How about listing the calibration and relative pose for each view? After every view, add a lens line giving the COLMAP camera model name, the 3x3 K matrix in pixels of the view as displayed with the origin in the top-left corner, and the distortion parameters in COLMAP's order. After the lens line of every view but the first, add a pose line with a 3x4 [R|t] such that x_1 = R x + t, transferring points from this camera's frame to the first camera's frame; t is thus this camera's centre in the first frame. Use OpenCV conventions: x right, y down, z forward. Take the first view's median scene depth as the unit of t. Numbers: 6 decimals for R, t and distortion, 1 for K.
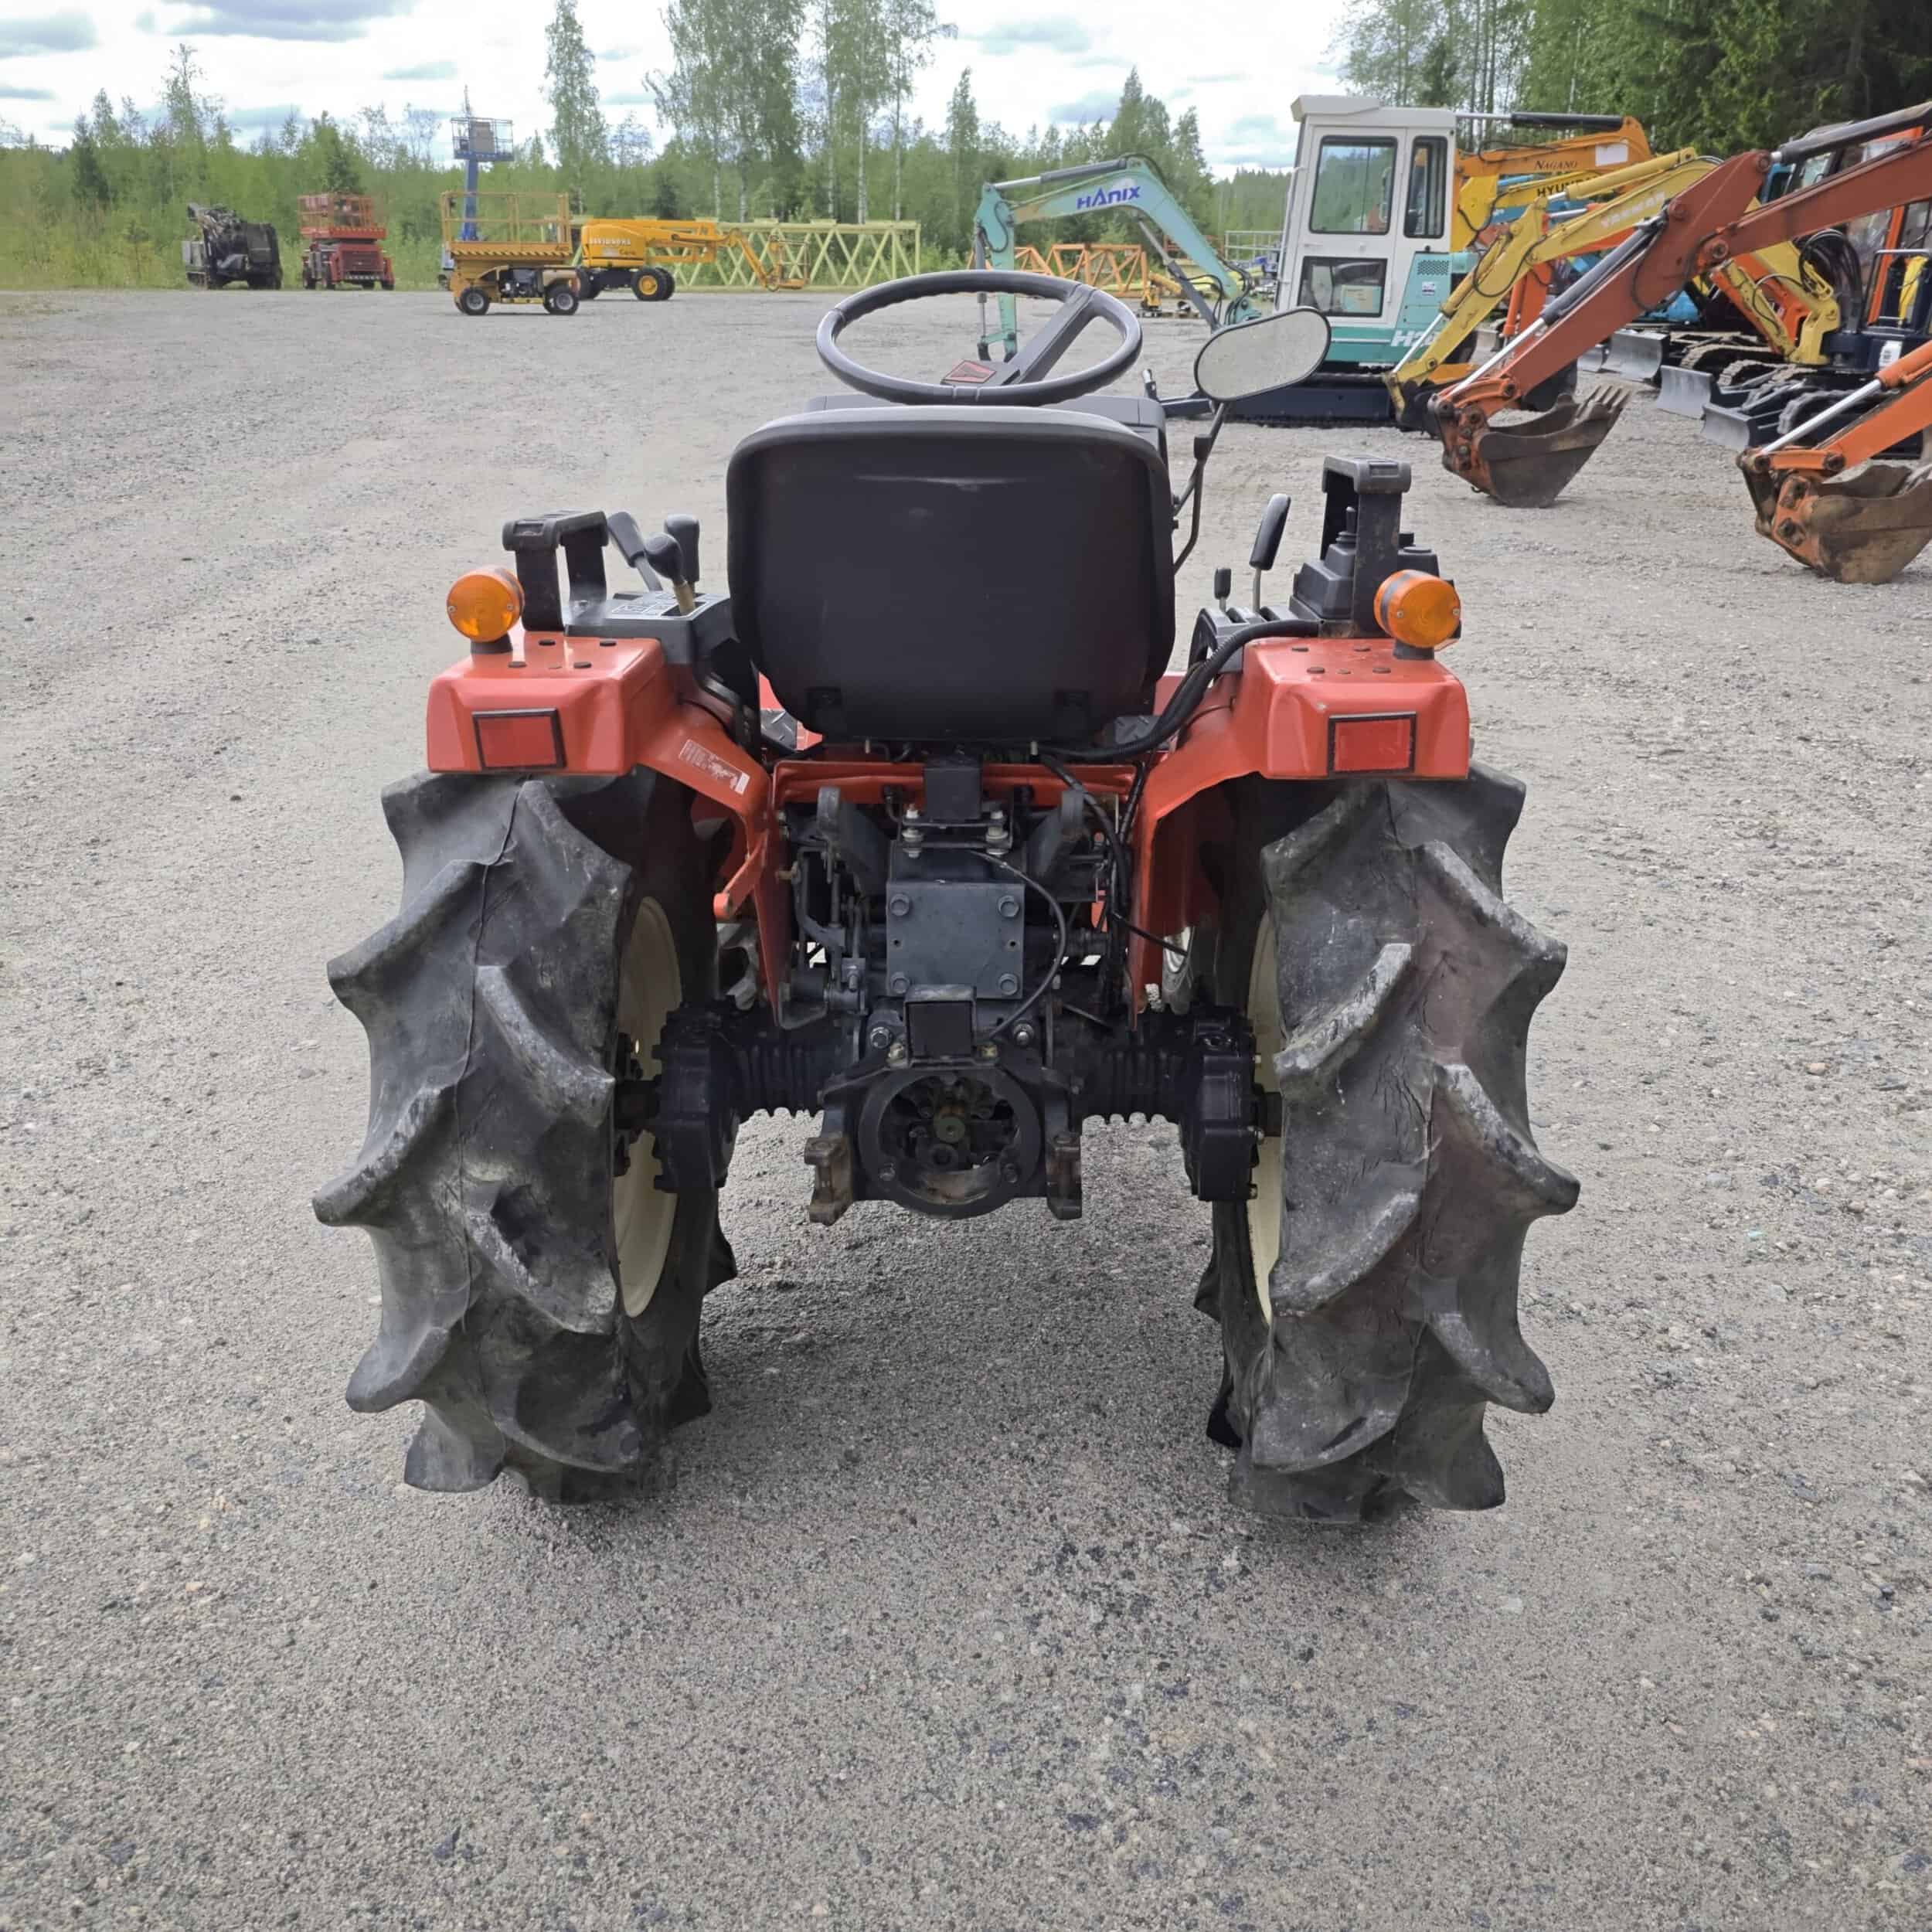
lens RADIAL K [[1811.9, 0, 971.5], [0, 1811.9, 973.6], [0, 0, 1]] dist [0.010633, 0.000000]
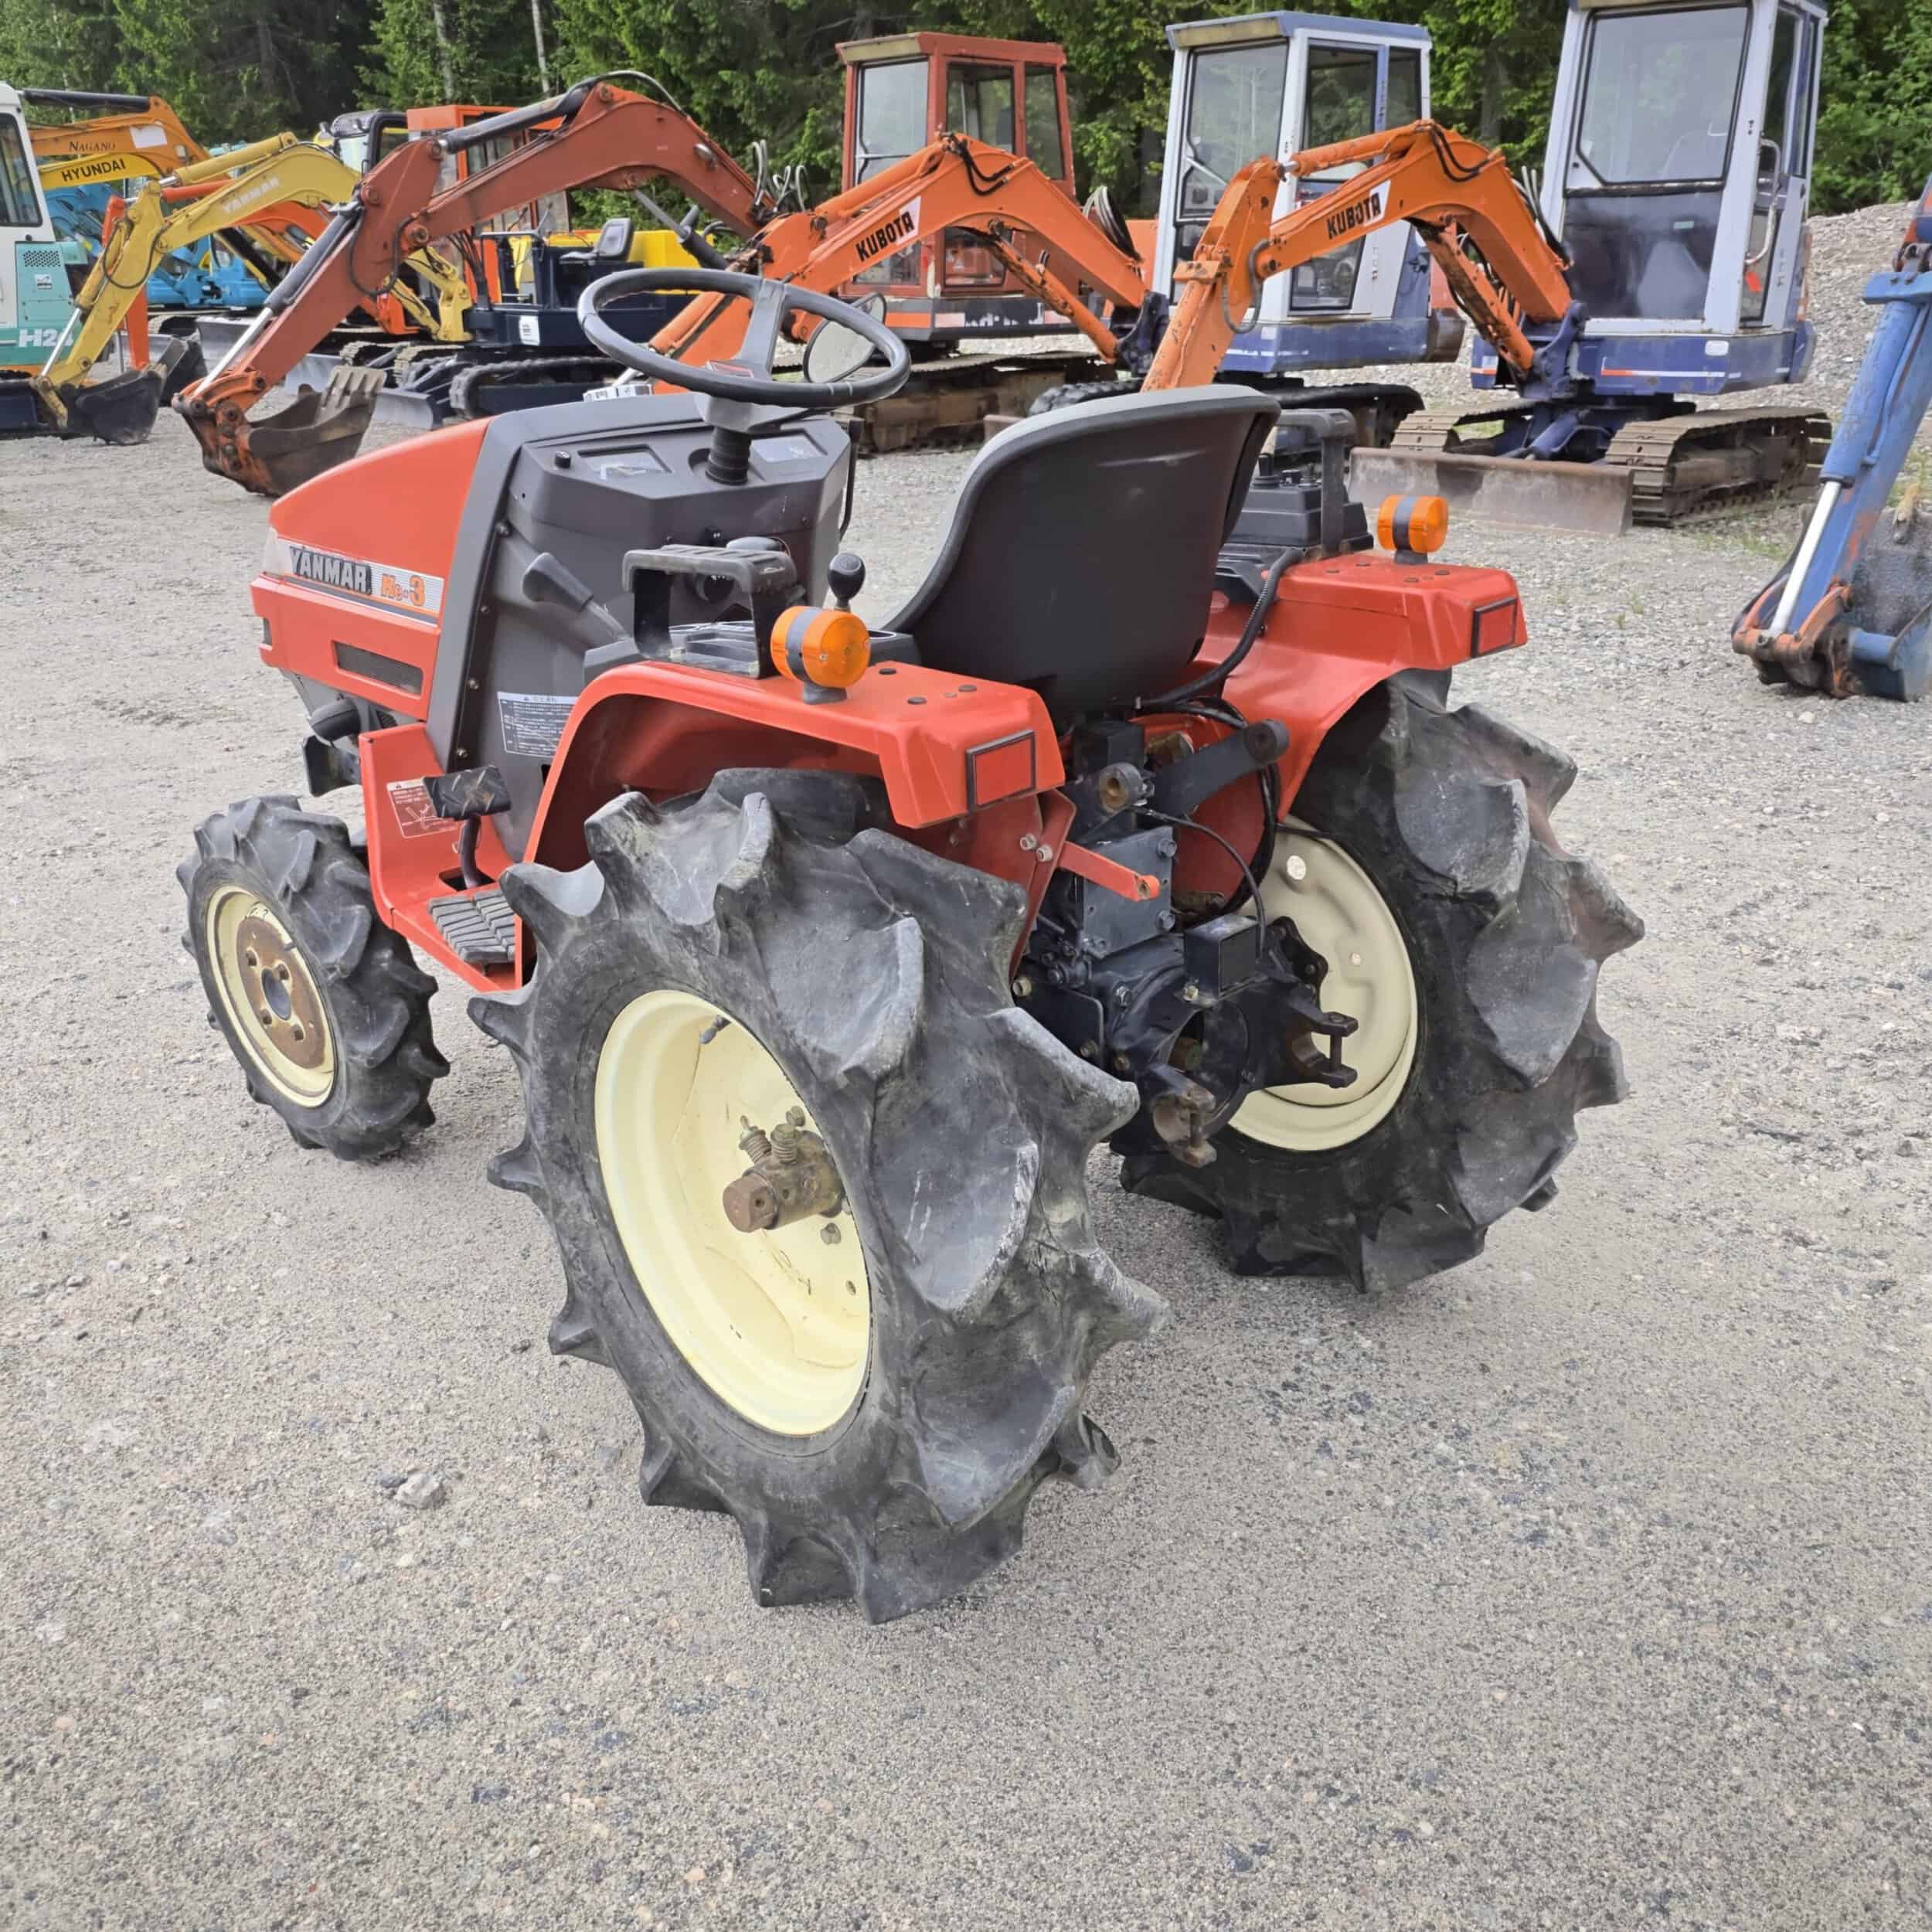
lens RADIAL K [[1811.9, 0, 1014.9], [0, 1811.9, 977.1], [0, 0, 1]] dist [0.010633, 0.000000]
pose [[0.707823, -0.286928, 0.645492, -0.099077], [0.280805, 0.952778, 0.115600, -0.014716], [-0.648179, 0.099433, 0.754968, 0.031372]]
